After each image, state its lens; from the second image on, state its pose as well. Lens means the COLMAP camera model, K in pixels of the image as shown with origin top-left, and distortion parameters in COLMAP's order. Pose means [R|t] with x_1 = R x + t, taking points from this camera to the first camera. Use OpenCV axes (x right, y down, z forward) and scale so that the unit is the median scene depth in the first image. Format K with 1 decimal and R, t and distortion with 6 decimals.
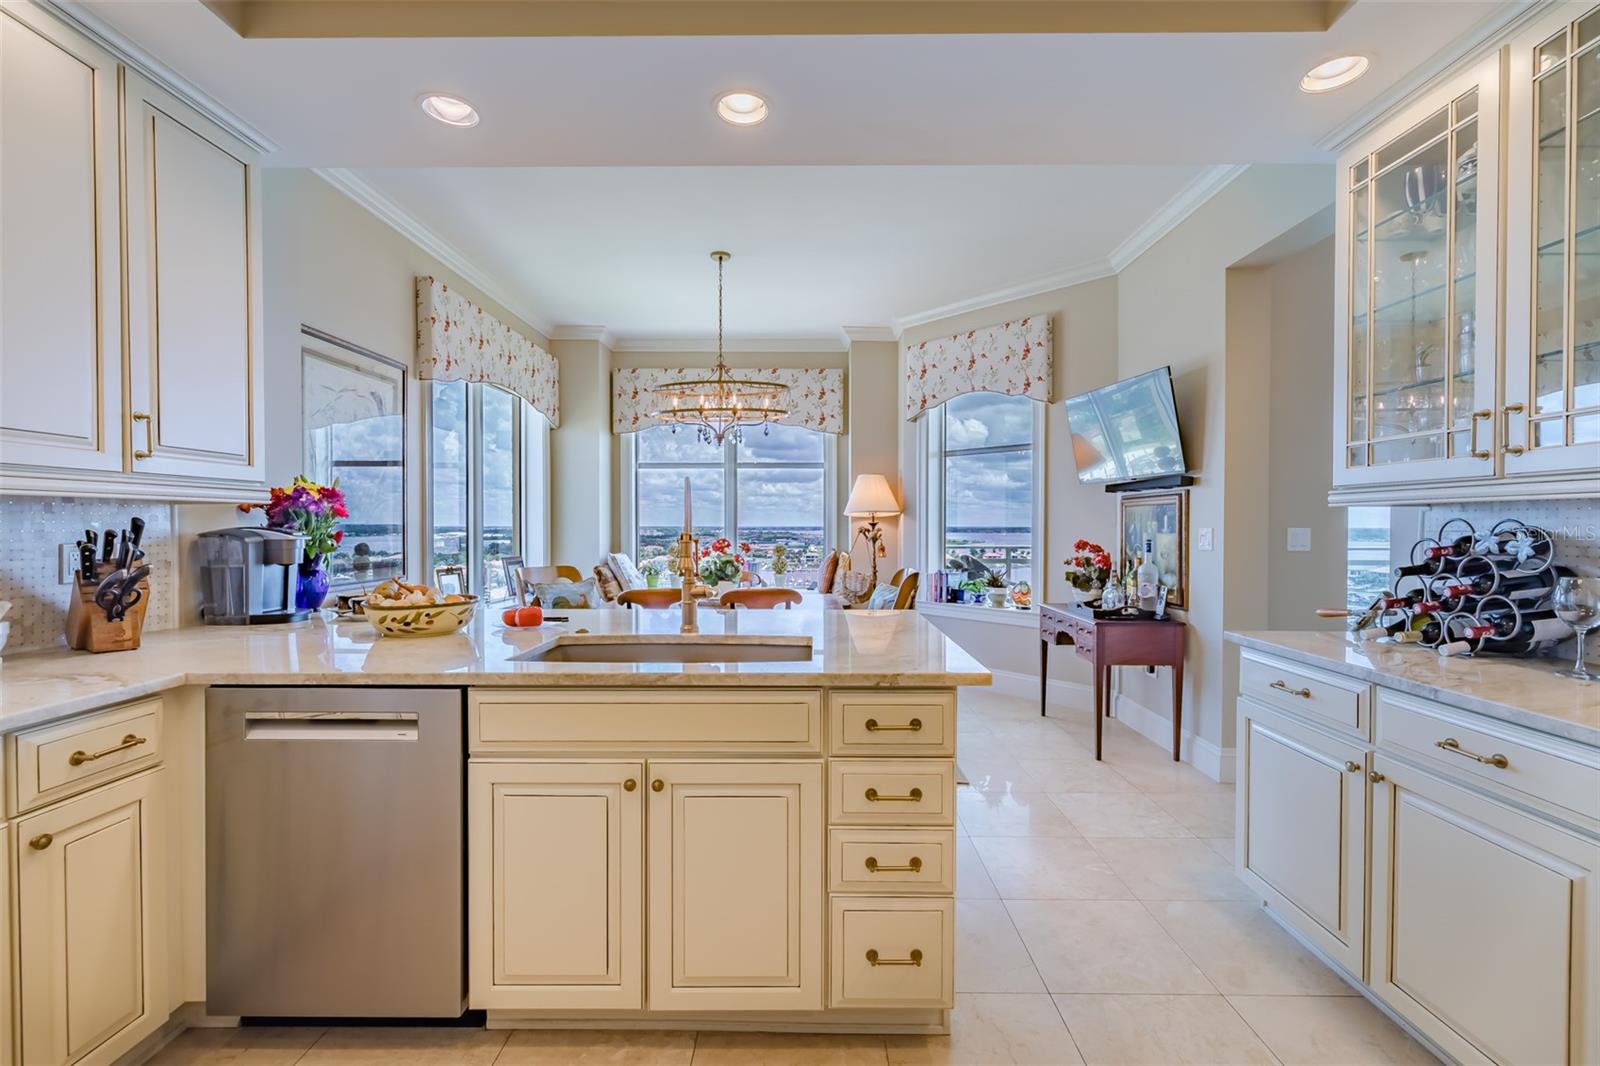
lens RADIAL K [[685.1, 0, 800.0], [0, 685.1, 533.0], [0, 0, 1]] dist [0.000674, 0.000072]
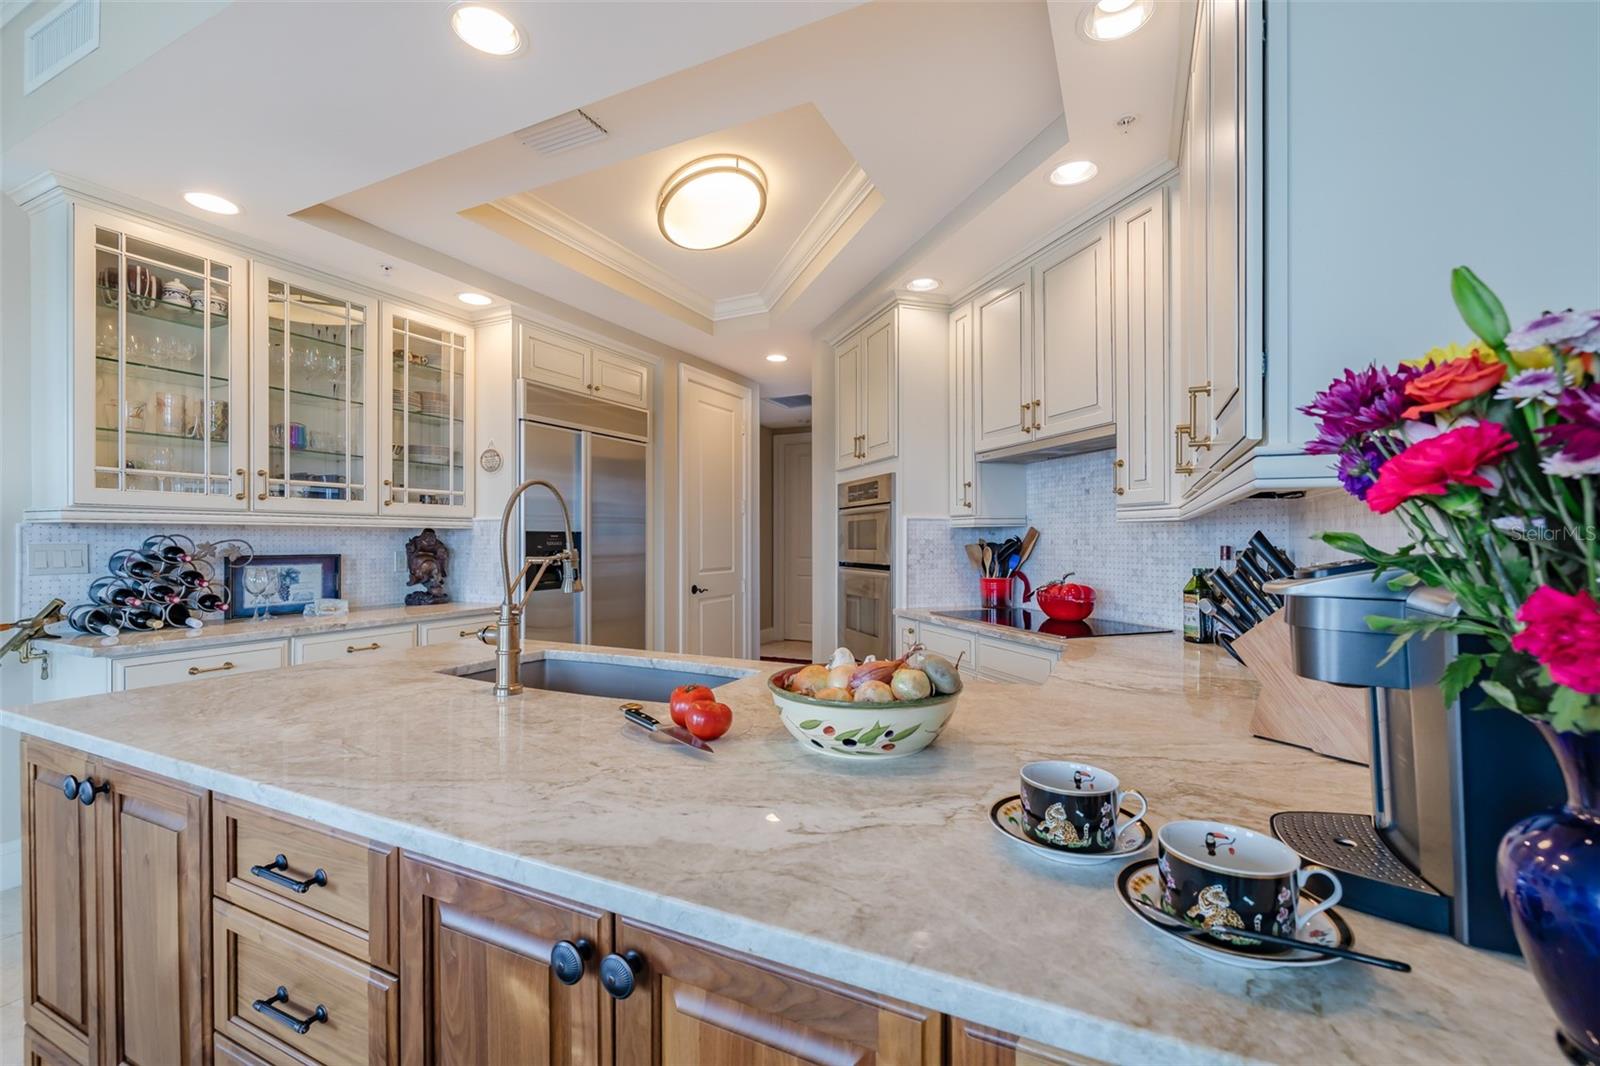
lens RADIAL K [[679.6, 0, 809.1], [0, 679.6, 539.1], [0, 0, 1]] dist [0.000008, -0.000005]
pose [[-0.905619, -0.000736, 0.424092, -0.437633], [0.005055, 0.999909, 0.012530, -0.011992], [-0.424063, 0.013491, -0.905532, 0.890226]]
